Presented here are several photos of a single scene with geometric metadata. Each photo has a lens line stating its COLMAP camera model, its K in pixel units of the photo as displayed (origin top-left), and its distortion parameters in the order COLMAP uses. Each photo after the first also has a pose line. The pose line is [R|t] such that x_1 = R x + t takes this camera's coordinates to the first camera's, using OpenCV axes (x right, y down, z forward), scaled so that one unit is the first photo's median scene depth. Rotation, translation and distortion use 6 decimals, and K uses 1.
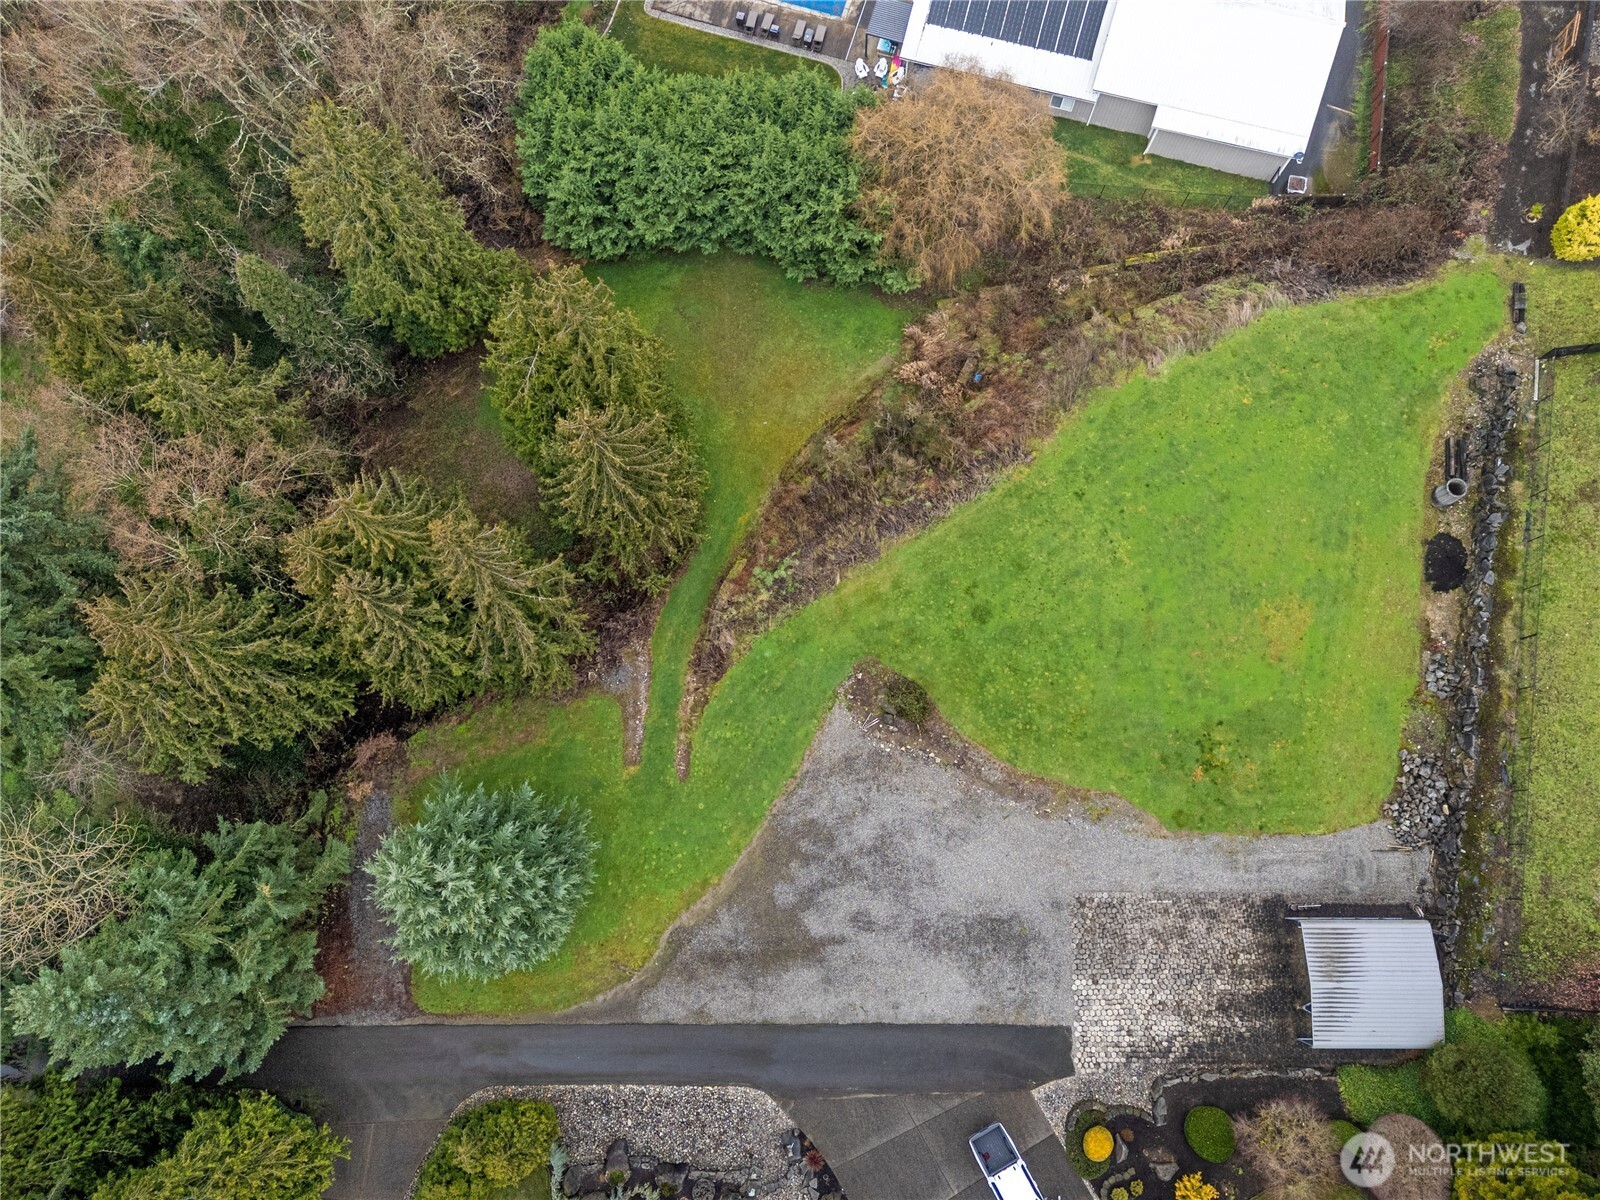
lens RADIAL K [[1181.4, 0, 805.0], [0, 1181.4, 593.0], [0, 0, 1]] dist [0.091691, -0.096889]
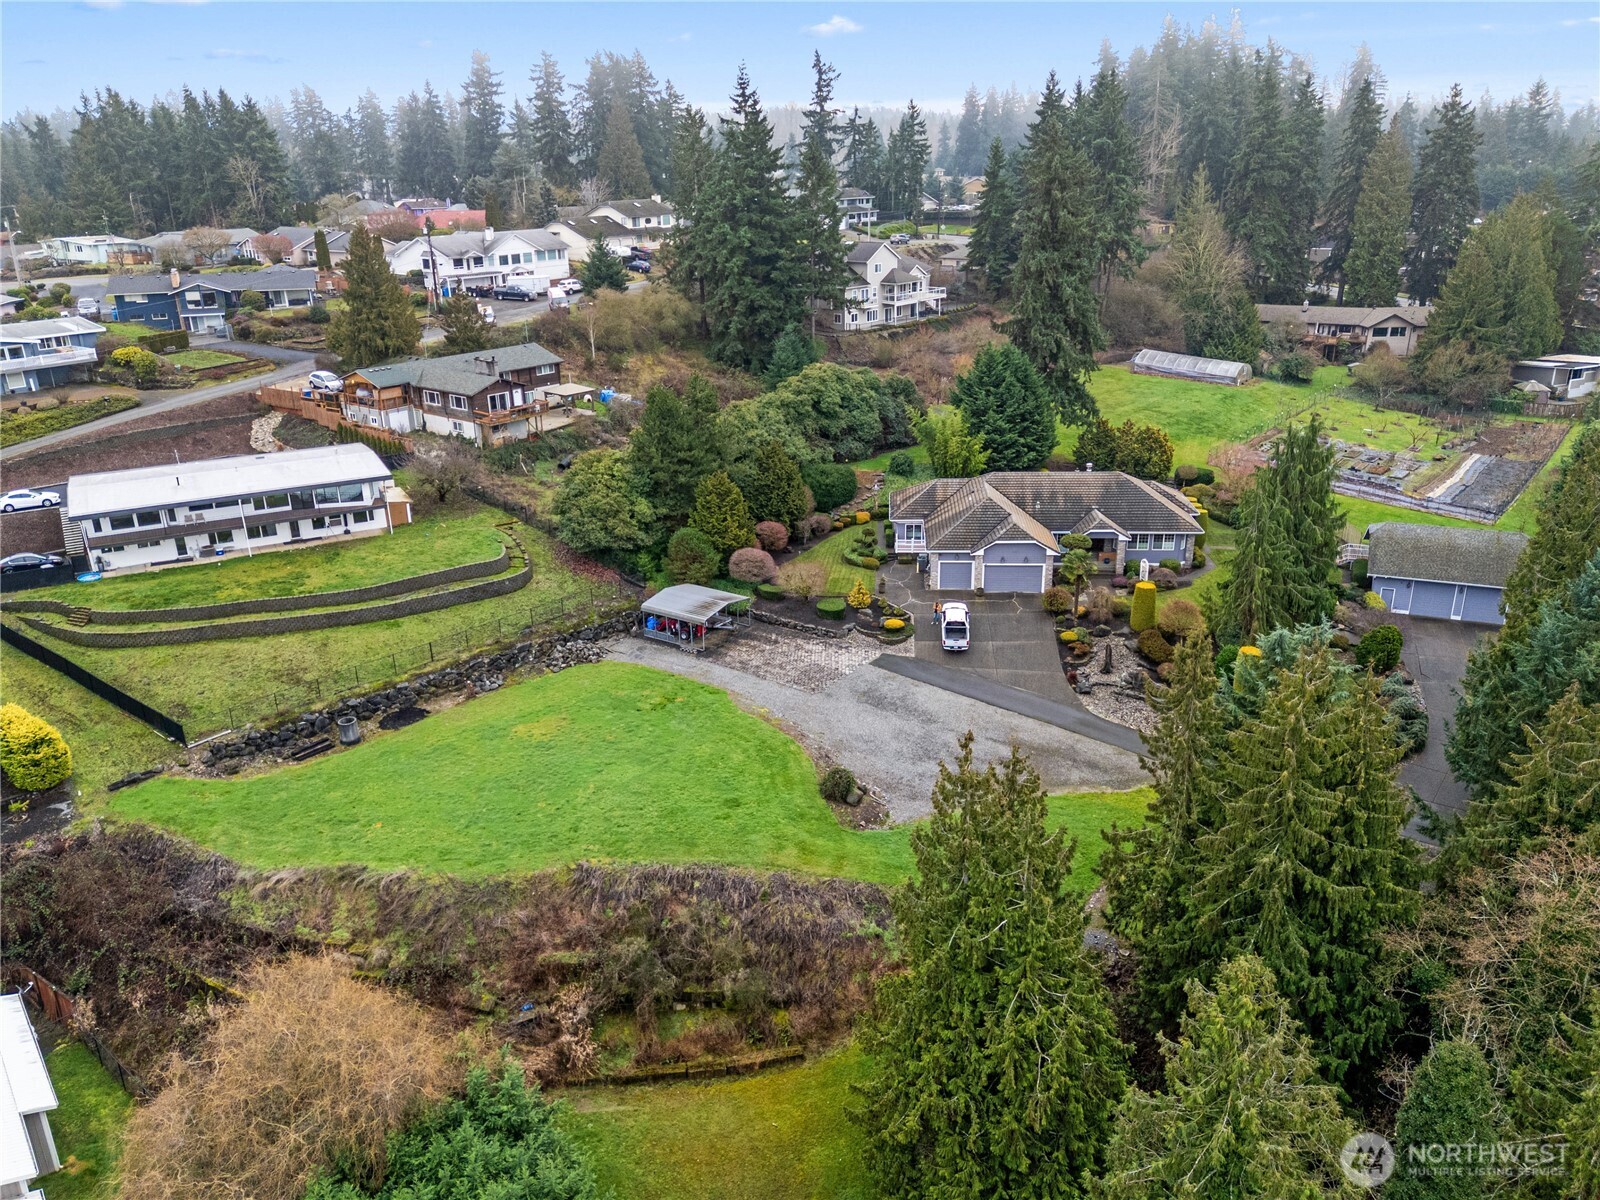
lens RADIAL K [[1181.4, 0, 805.0], [0, 1181.4, 593.0], [0, 0, 1]] dist [0.091691, -0.096889]
pose [[-0.820115, -0.183349, 0.542028, -0.464581], [0.563829, -0.097521, 0.820114, -0.829821], [-0.097508, 0.978199, 0.183356, 0.655898]]
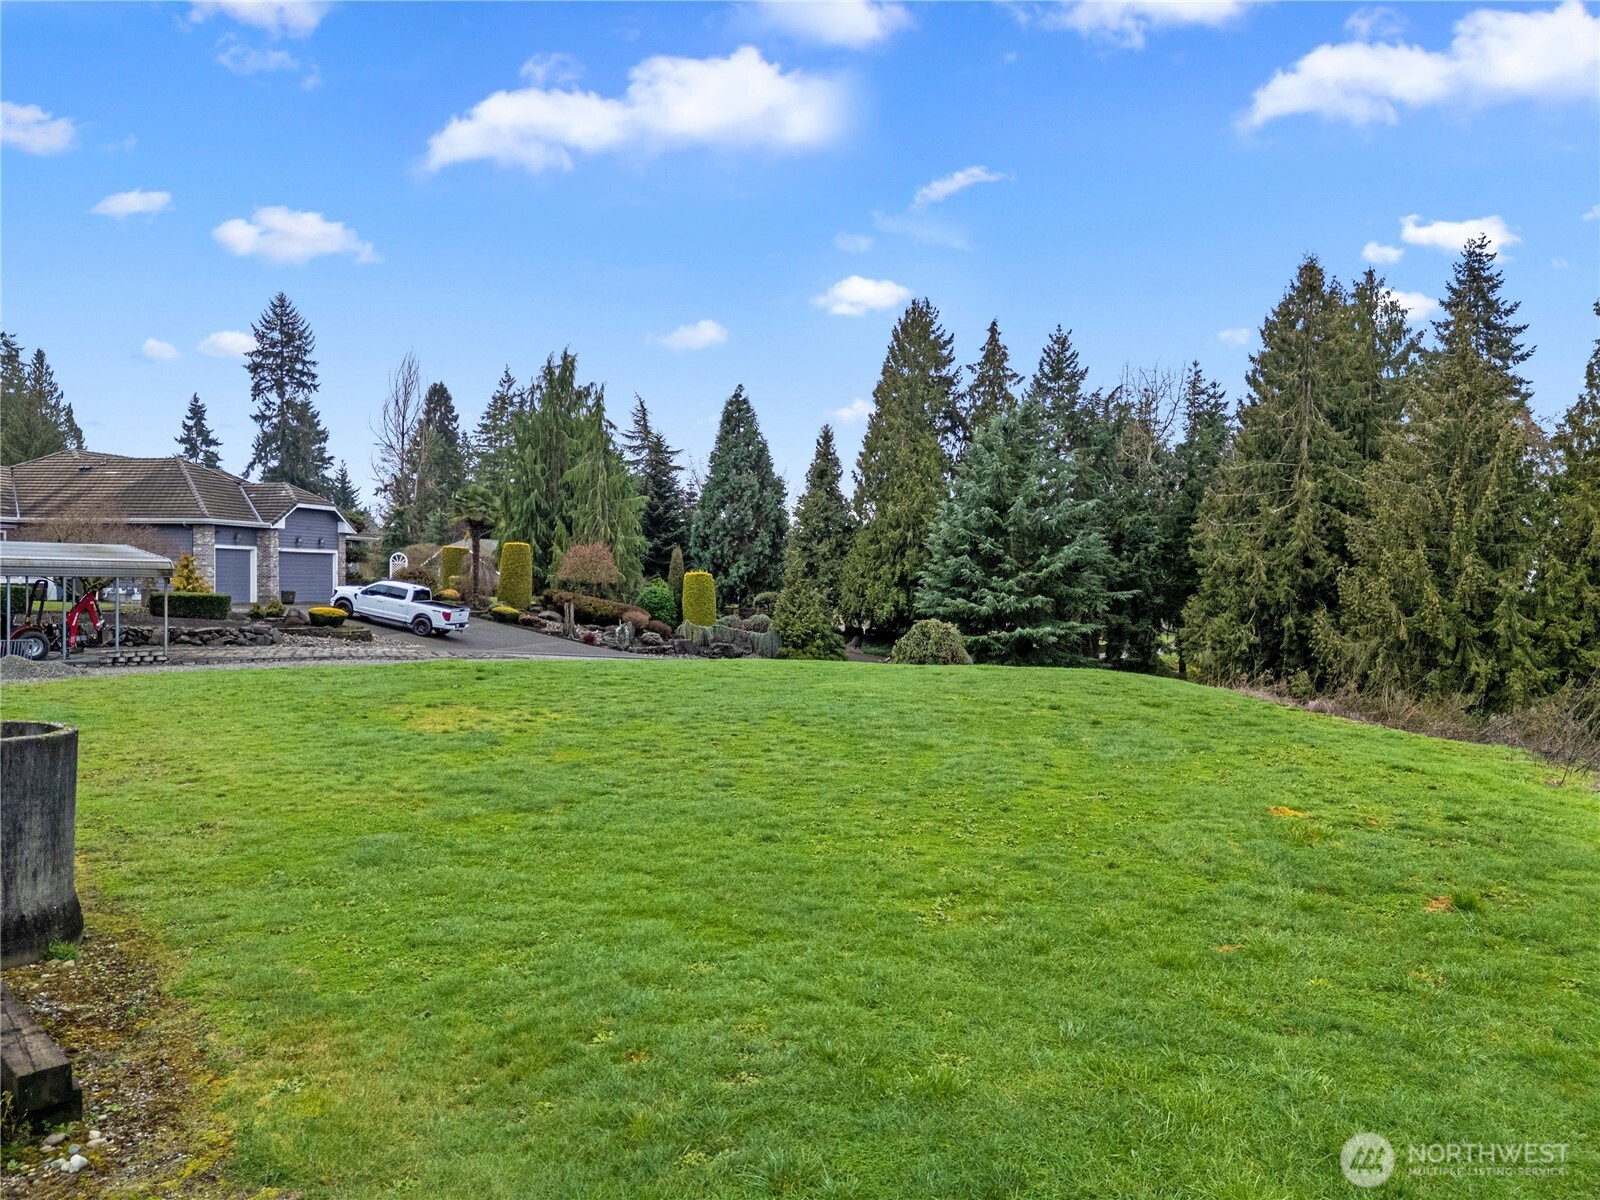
lens RADIAL K [[1182.9, 0, 792.8], [0, 1182.9, 596.8], [0, 0, 1]] dist [0.126828, -0.117012]
pose [[-0.644296, 0.006297, -0.764750, 0.619054], [-0.749772, 0.191903, 0.633257, -0.254073], [0.150746, 0.981394, -0.118921, 1.074858]]
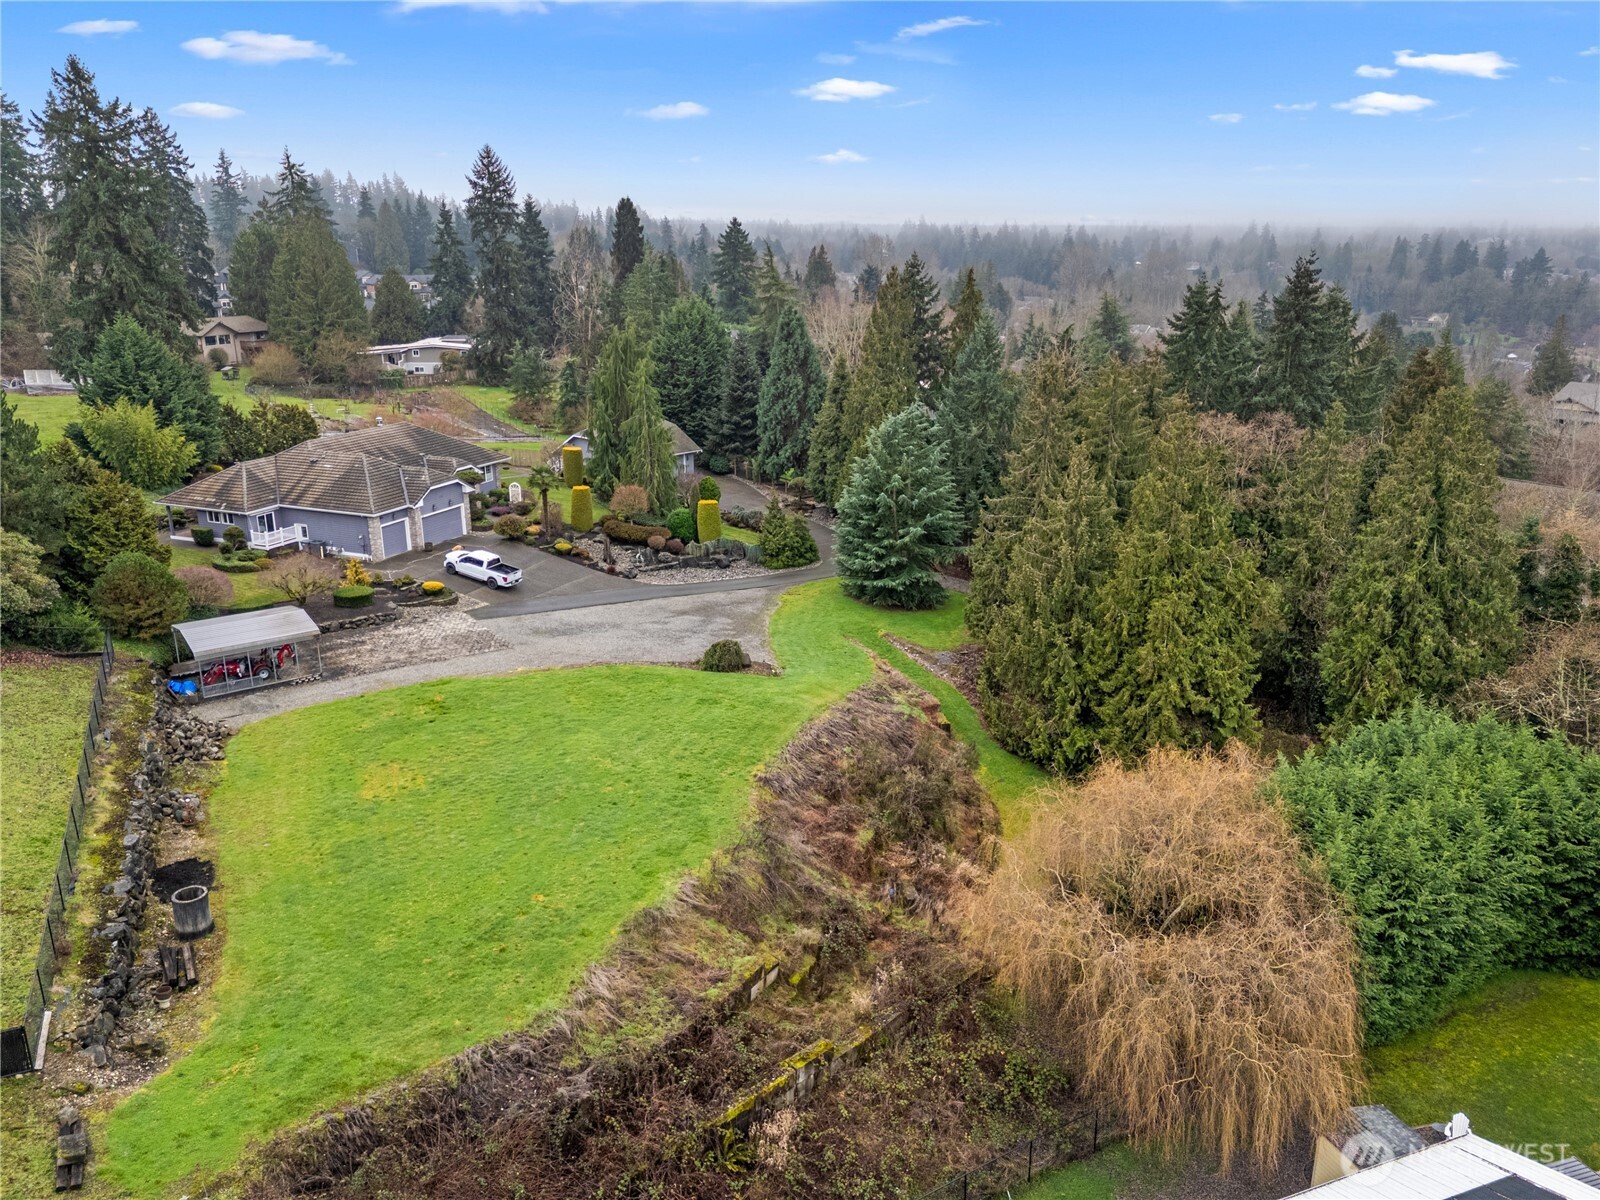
lens RADIAL K [[1168.1, 0, 800.0], [0, 1168.1, 600.0], [0, 0, 1]] dist [0.109586, -0.113723]
pose [[-0.801120, 0.178489, -0.571269, 0.650282], [-0.585026, -0.032113, 0.810378, -0.836733], [0.126299, 0.983418, 0.130147, 0.851110]]
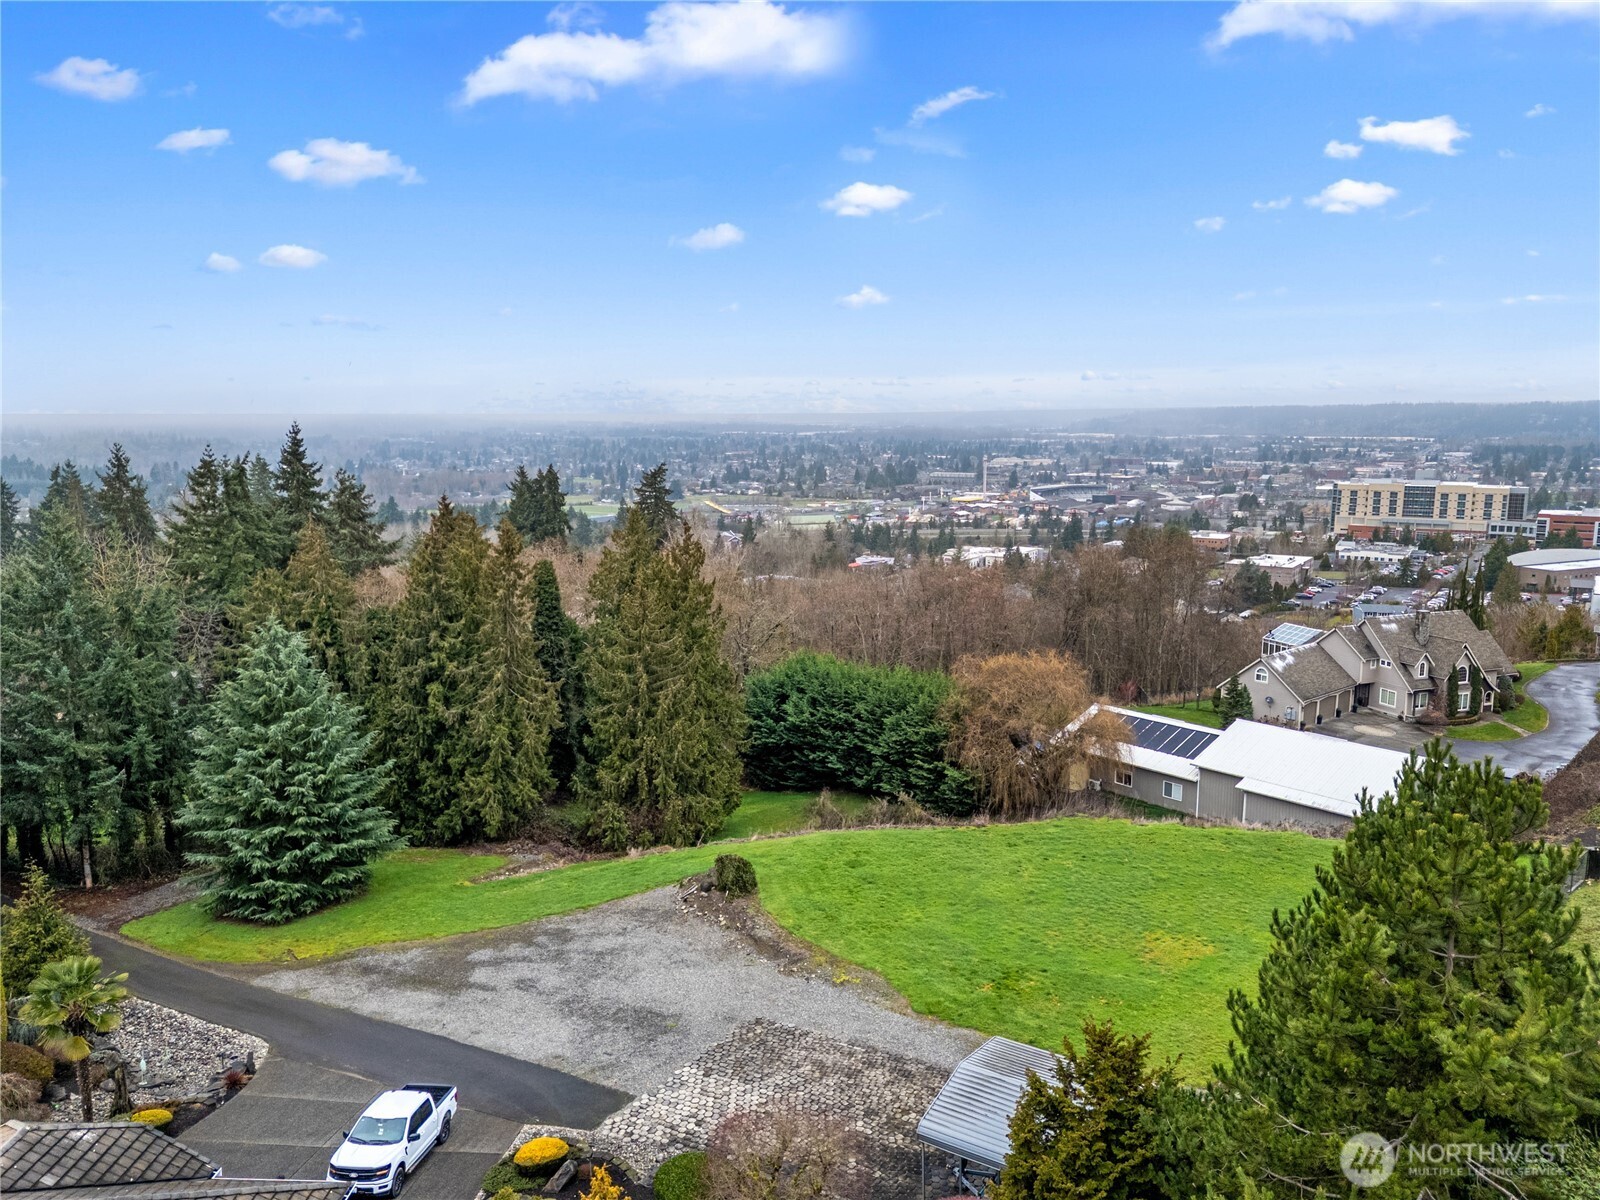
lens RADIAL K [[1181.4, 0, 805.0], [0, 1181.4, 593.0], [0, 0, 1]] dist [0.091691, -0.096889]
pose [[0.841881, 0.088324, -0.532386, 0.627768], [-0.528717, 0.332675, -0.780888, 0.735497], [0.108140, 0.938896, 0.326772, 0.520023]]
